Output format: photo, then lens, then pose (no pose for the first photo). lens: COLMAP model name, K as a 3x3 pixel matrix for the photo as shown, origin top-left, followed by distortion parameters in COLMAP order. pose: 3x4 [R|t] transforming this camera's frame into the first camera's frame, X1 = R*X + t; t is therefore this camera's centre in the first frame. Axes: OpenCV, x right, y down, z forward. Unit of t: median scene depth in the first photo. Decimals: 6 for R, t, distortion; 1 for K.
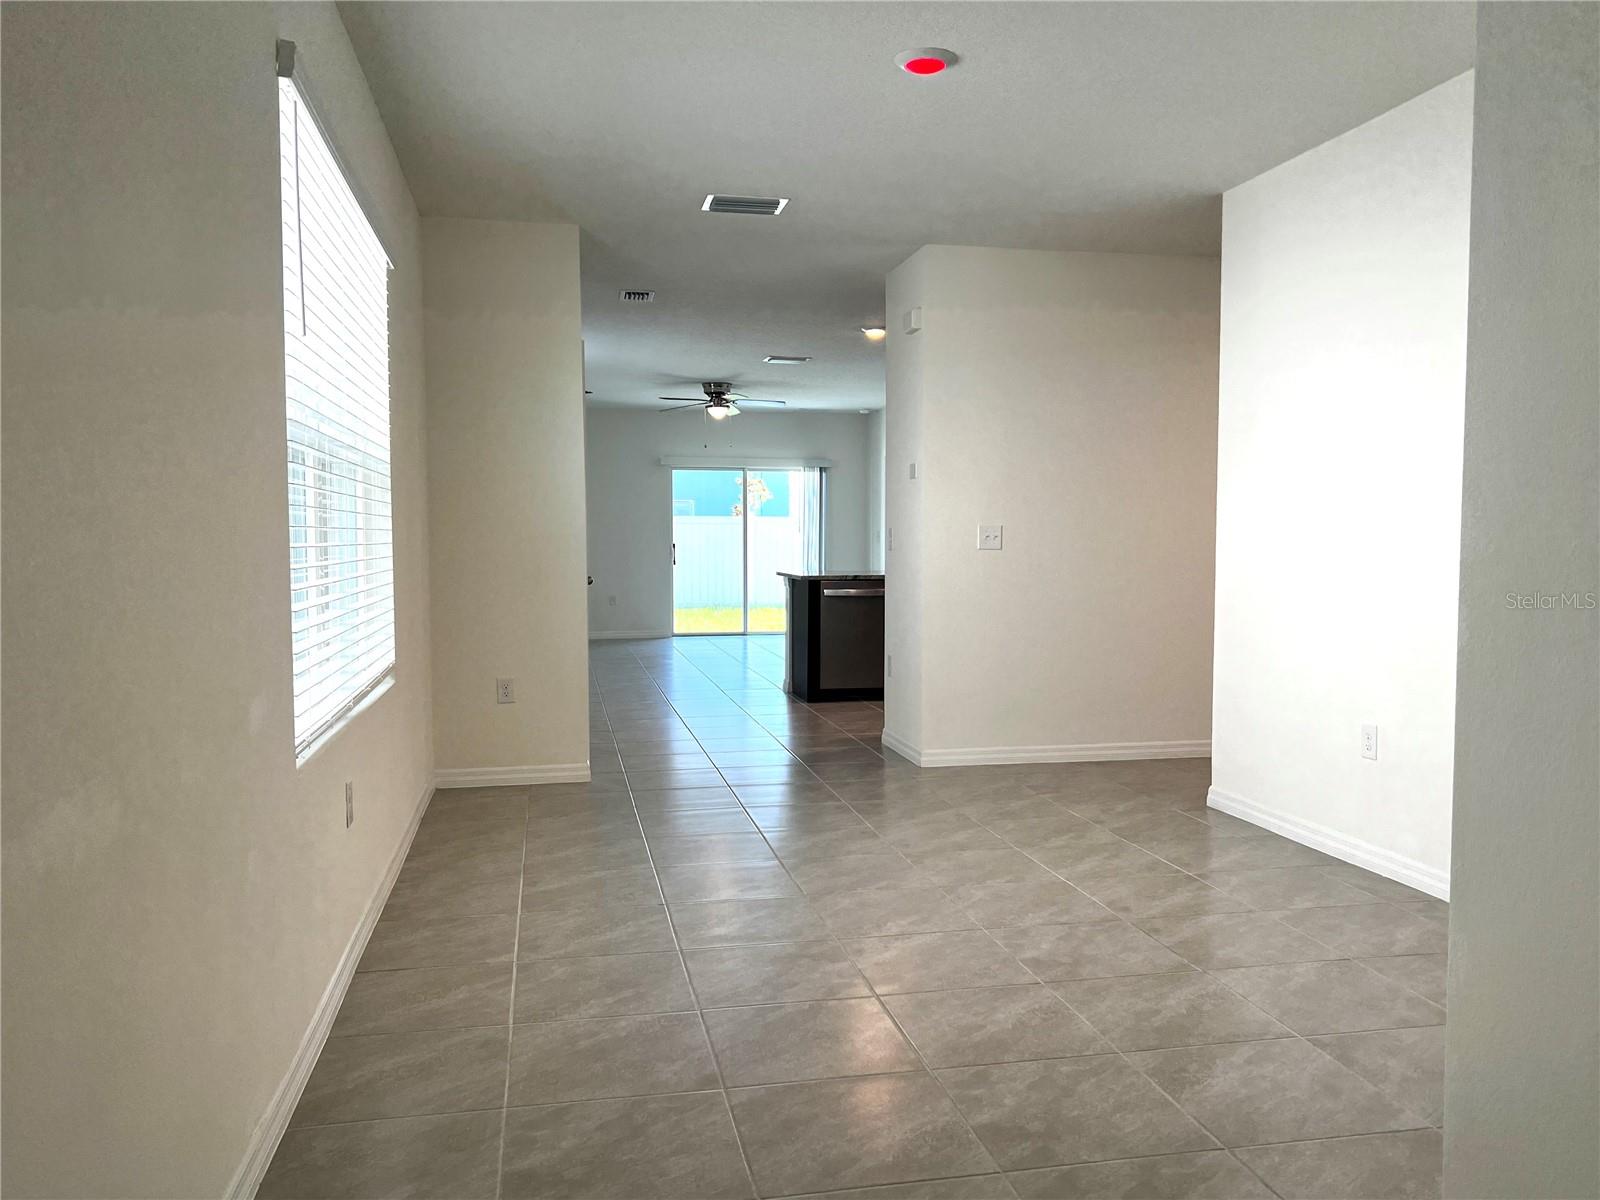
lens RADIAL K [[1280.6, 0, 801.9], [0, 1280.6, 599.7], [0, 0, 1]] dist [0.002635, 0.000172]
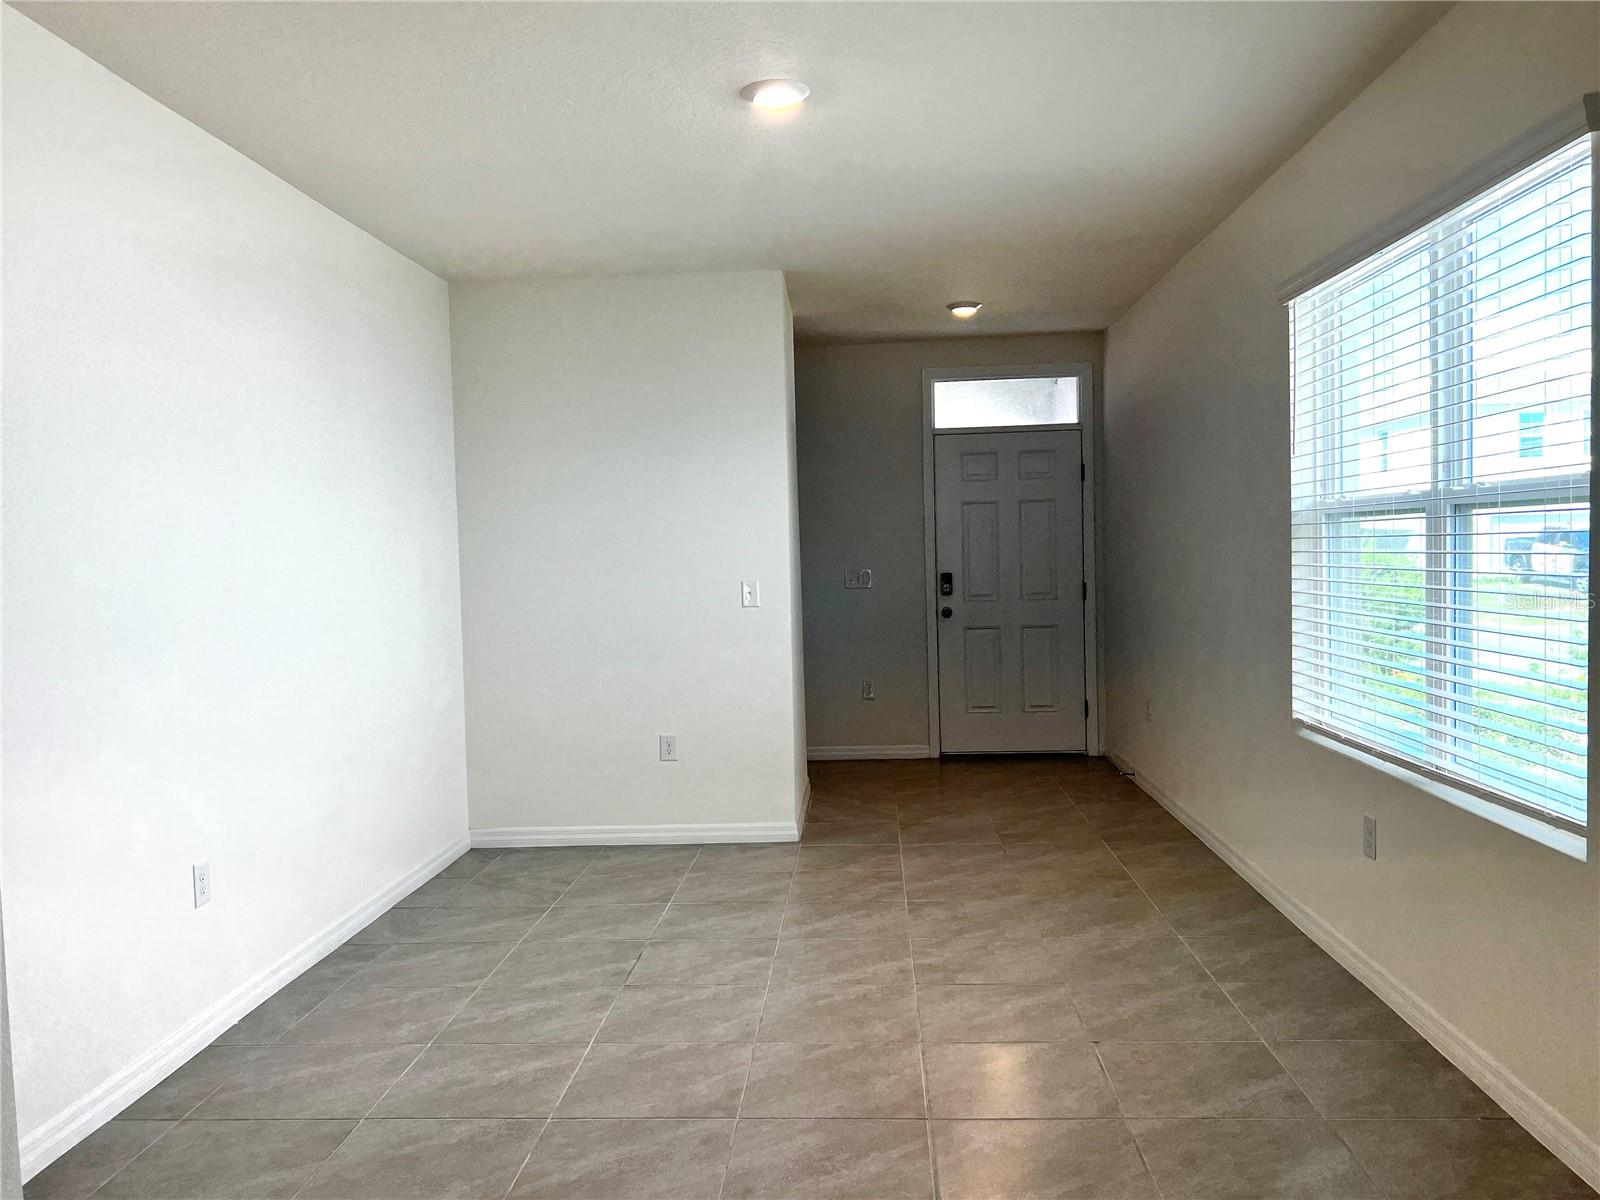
lens RADIAL K [[1280.6, 0, 799.3], [0, 1280.6, 602.8], [0, 0, 1]] dist [0.002635, 0.000172]
pose [[-0.968804, 0.018129, 0.247165, -0.151421], [0.041806, 0.994983, 0.090886, -0.151134], [-0.244277, 0.098384, -0.964702, 2.071269]]
